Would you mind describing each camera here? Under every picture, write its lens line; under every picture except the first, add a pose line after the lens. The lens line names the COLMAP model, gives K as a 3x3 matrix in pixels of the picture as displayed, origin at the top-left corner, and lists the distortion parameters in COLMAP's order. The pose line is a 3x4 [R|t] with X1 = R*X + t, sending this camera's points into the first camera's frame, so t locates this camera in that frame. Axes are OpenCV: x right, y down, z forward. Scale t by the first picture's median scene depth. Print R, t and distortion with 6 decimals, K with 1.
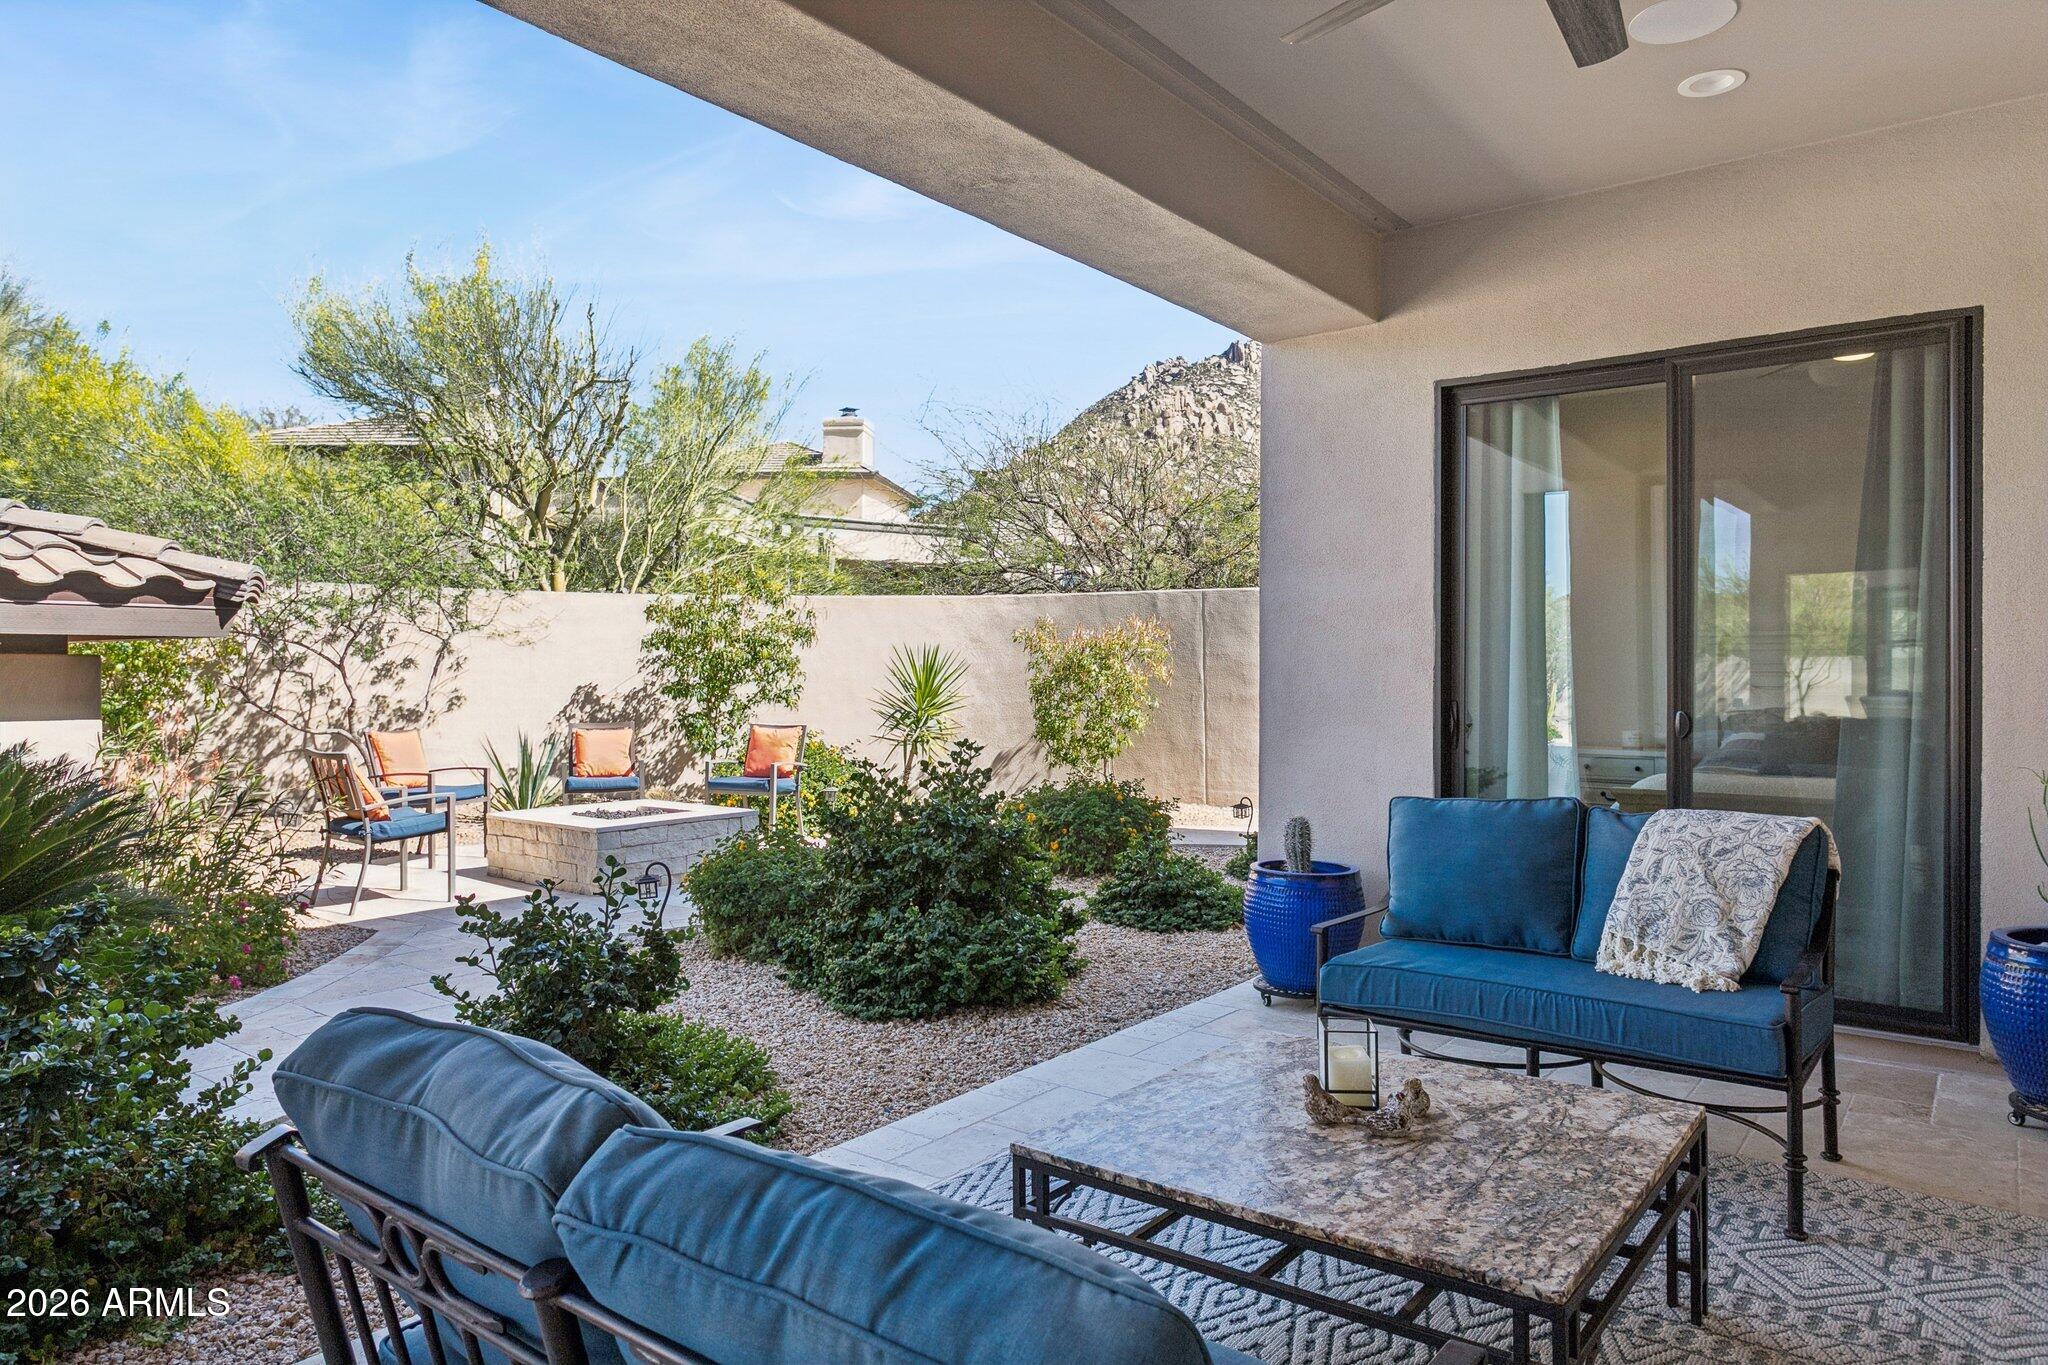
lens RADIAL K [[1341.4, 0, 1036.1], [0, 1341.4, 611.0], [0, 0, 1]] dist [-0.005591, -0.001408]
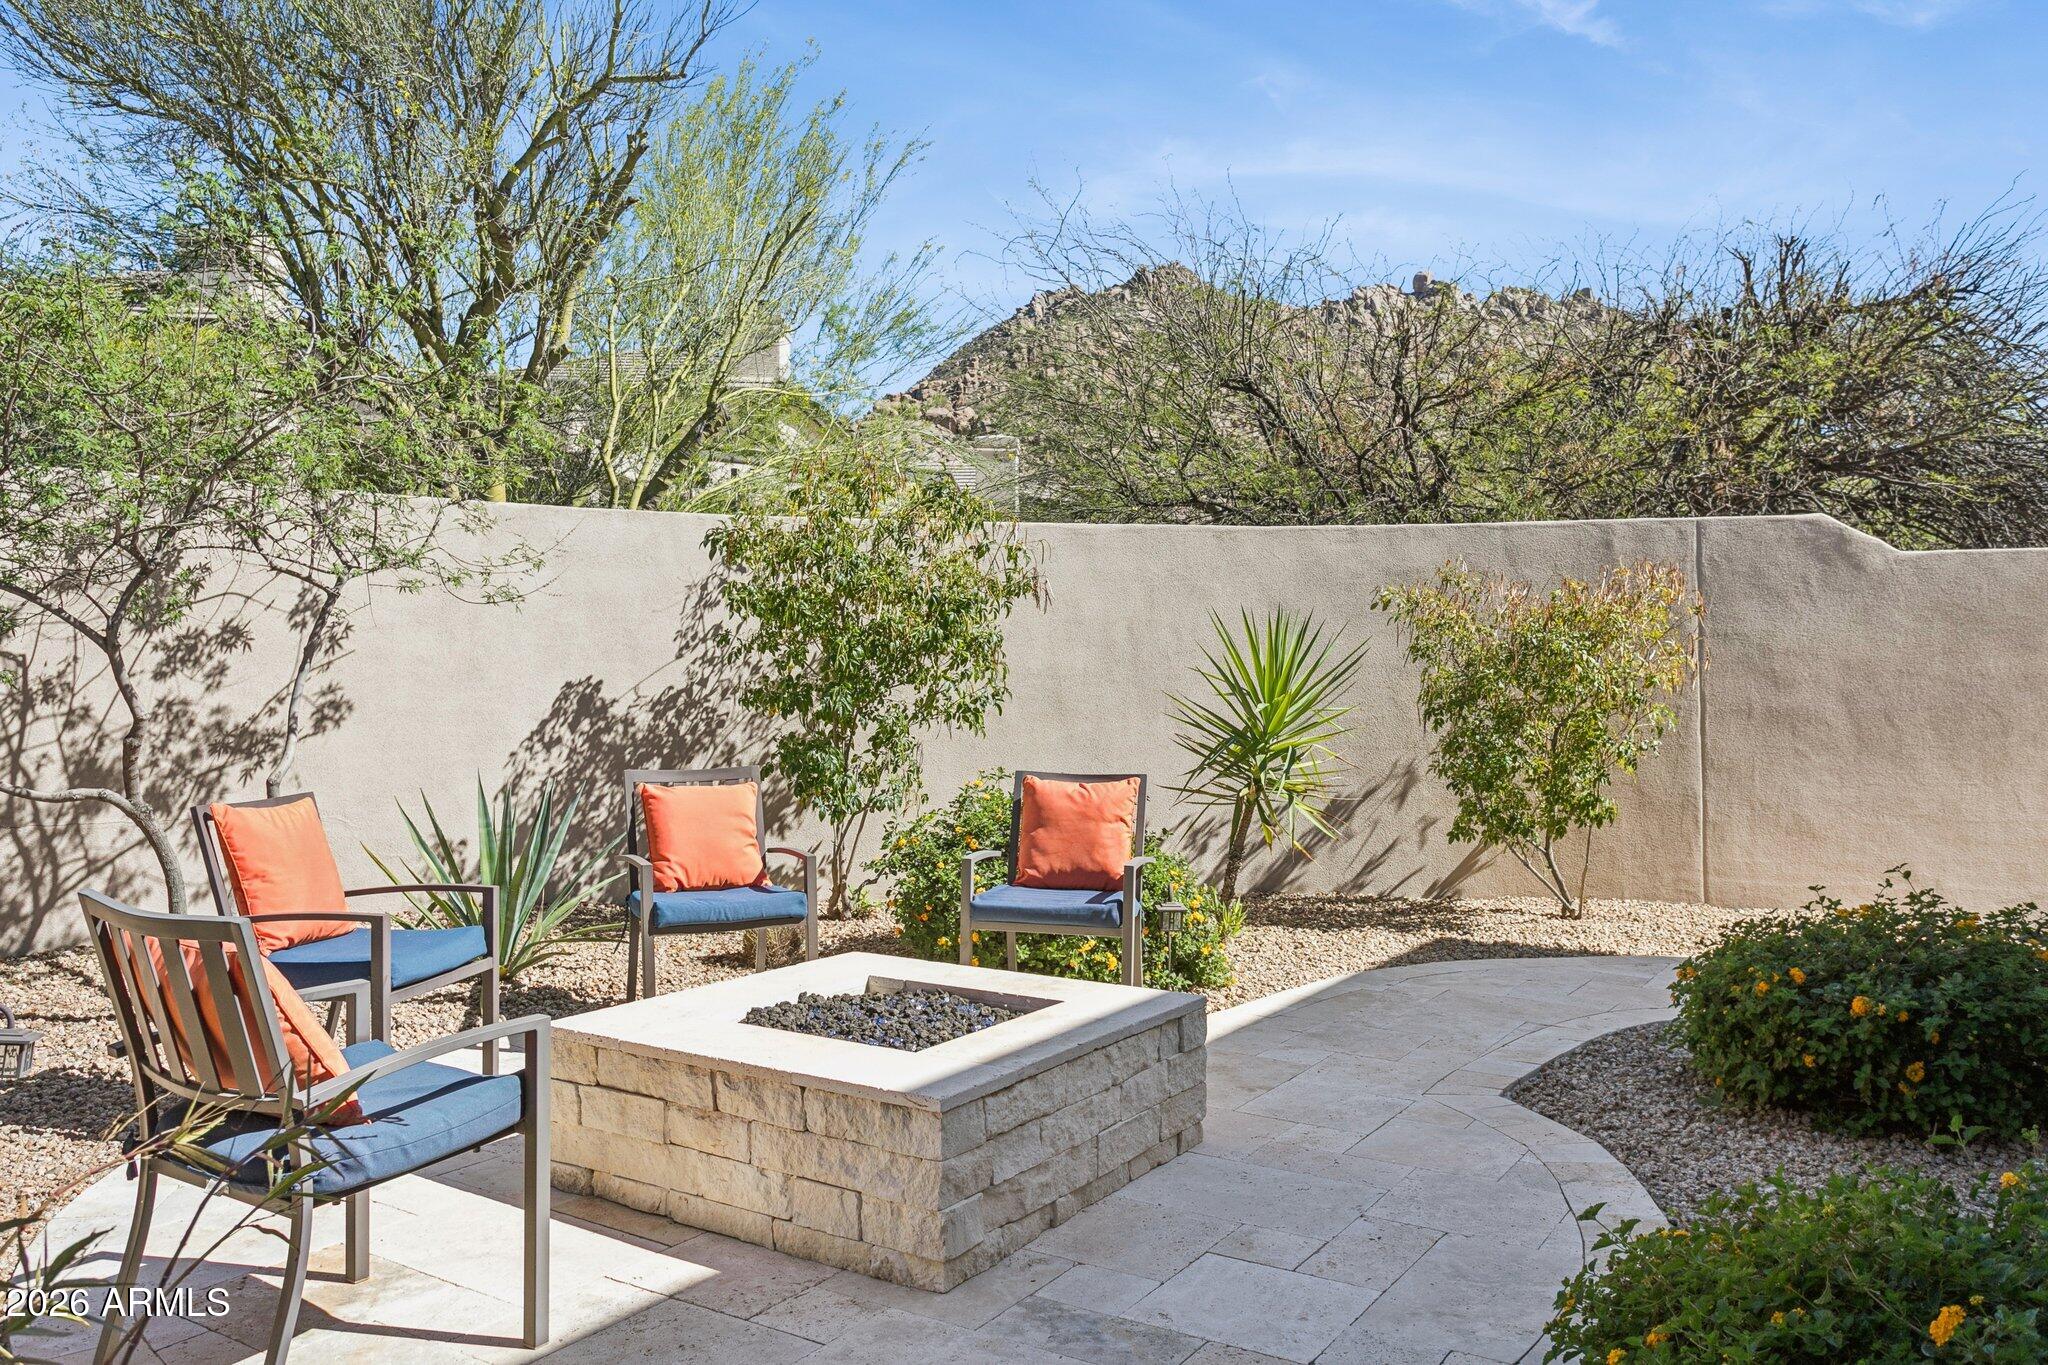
lens RADIAL K [[1590.9, 0, 1030.5], [0, 1590.9, 677.4], [0, 0, 1]] dist [0.039144, 0.004809]
pose [[0.996565, 0.007765, 0.082449, -0.222983], [-0.012301, 0.998430, 0.054651, 0.018138], [-0.081895, -0.055478, 0.995096, 0.382766]]
